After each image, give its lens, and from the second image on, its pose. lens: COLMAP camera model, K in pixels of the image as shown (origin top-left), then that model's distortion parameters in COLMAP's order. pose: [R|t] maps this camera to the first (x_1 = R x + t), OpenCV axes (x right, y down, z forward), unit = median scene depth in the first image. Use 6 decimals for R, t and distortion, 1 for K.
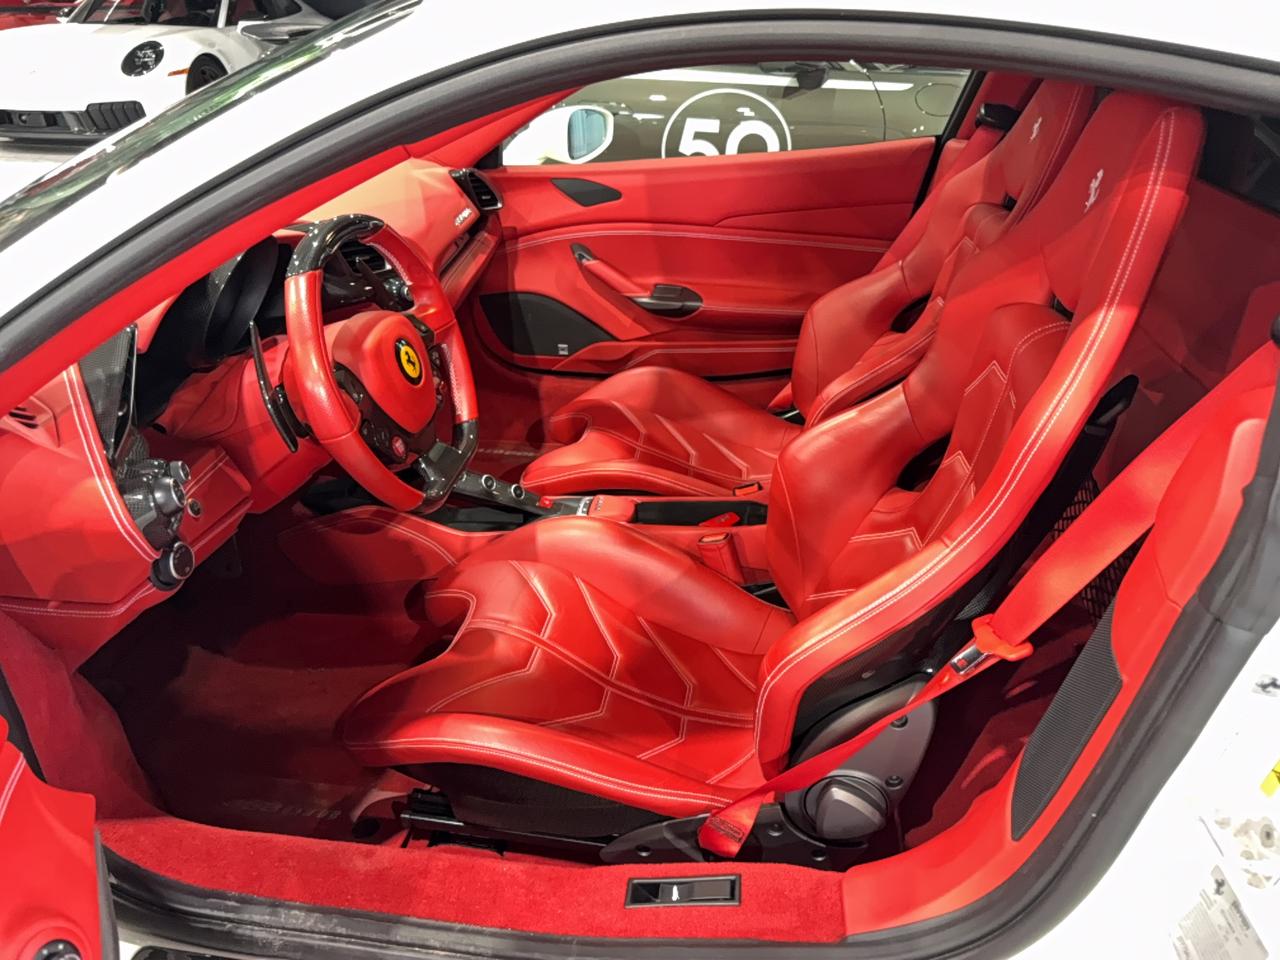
lens RADIAL K [[917.0, 0, 629.8], [0, 917.0, 512.9], [0, 0, 1]] dist [0.009937, -0.021961]
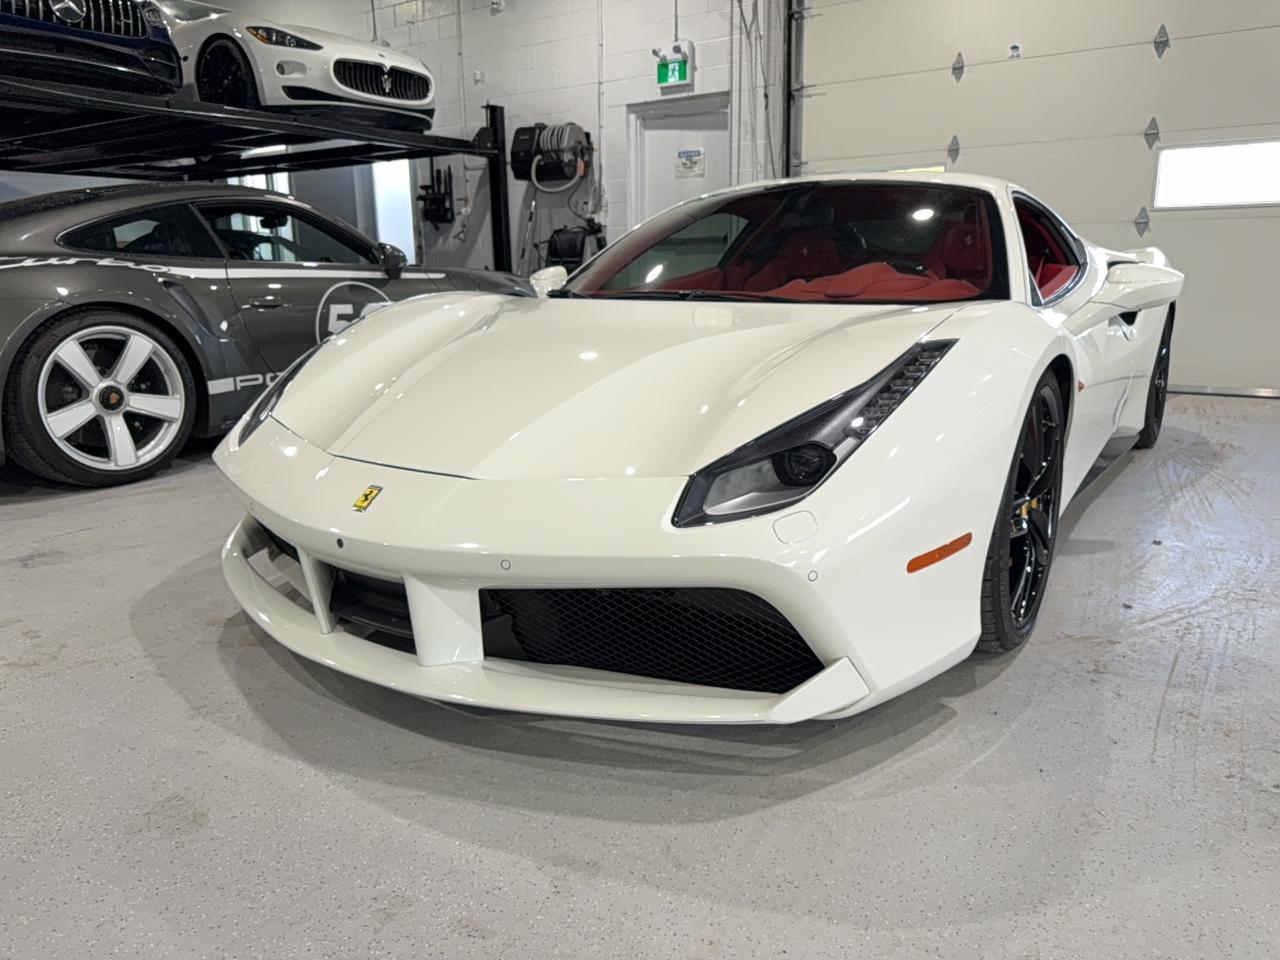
lens RADIAL K [[917.0, 0, 642.6], [0, 917.0, 486.4], [0, 0, 1]] dist [0.009937, -0.021961]
pose [[0.413316, -0.237609, 0.879040, -1.650101], [0.457501, 0.888853, 0.025150, -0.064317], [-0.787314, 0.391767, 0.476083, 0.253462]]
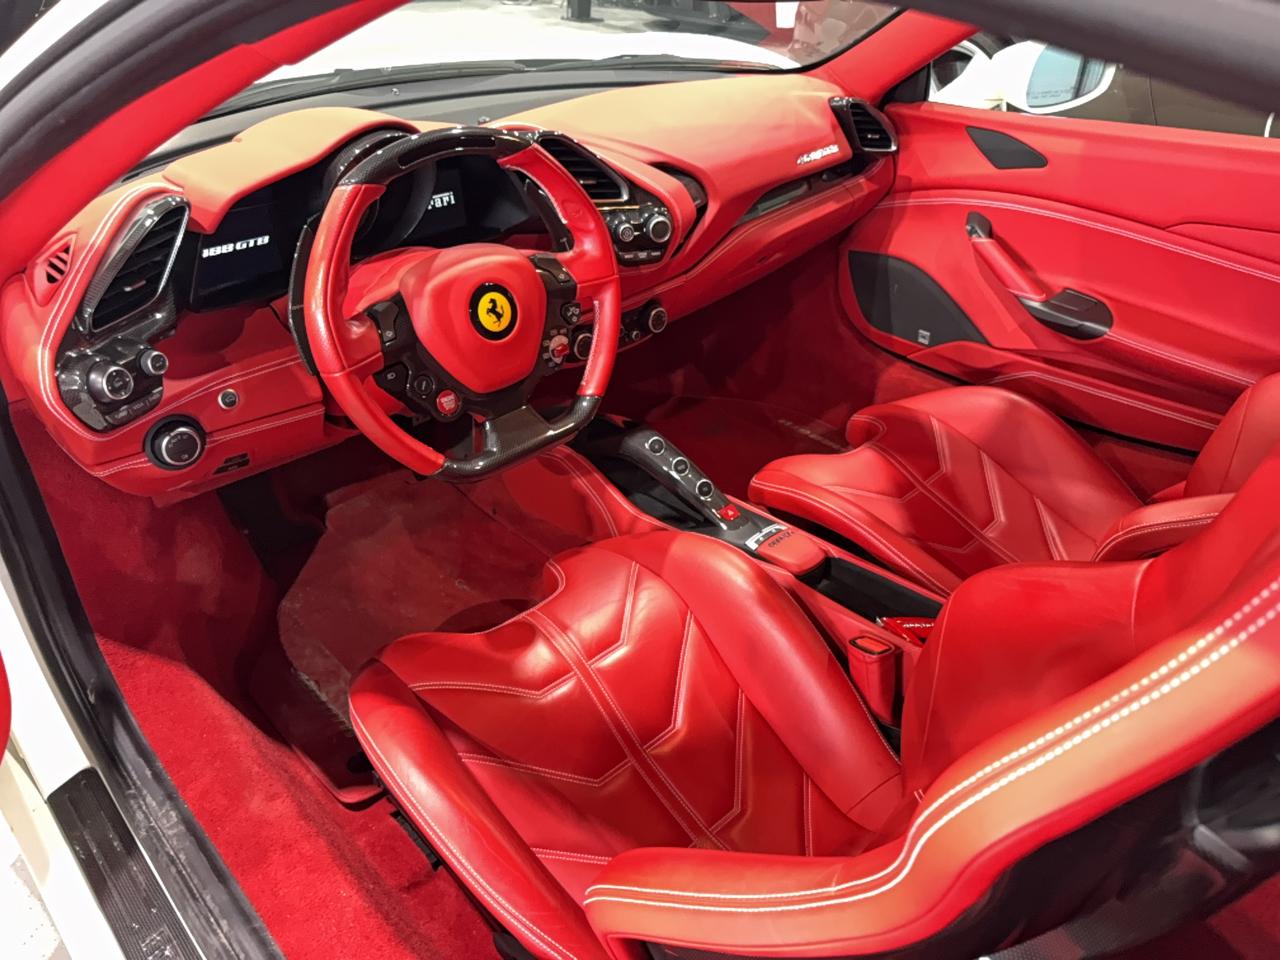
lens RADIAL K [[917.0, 0, 642.0], [0, 917.0, 476.4], [0, 0, 1]] dist [0.009937, -0.021961]
pose [[0.779240, 0.352390, -0.518273, 0.201549], [-0.323995, 0.934382, 0.148179, -0.106057], [0.536482, 0.052451, 0.842280, 0.197890]]
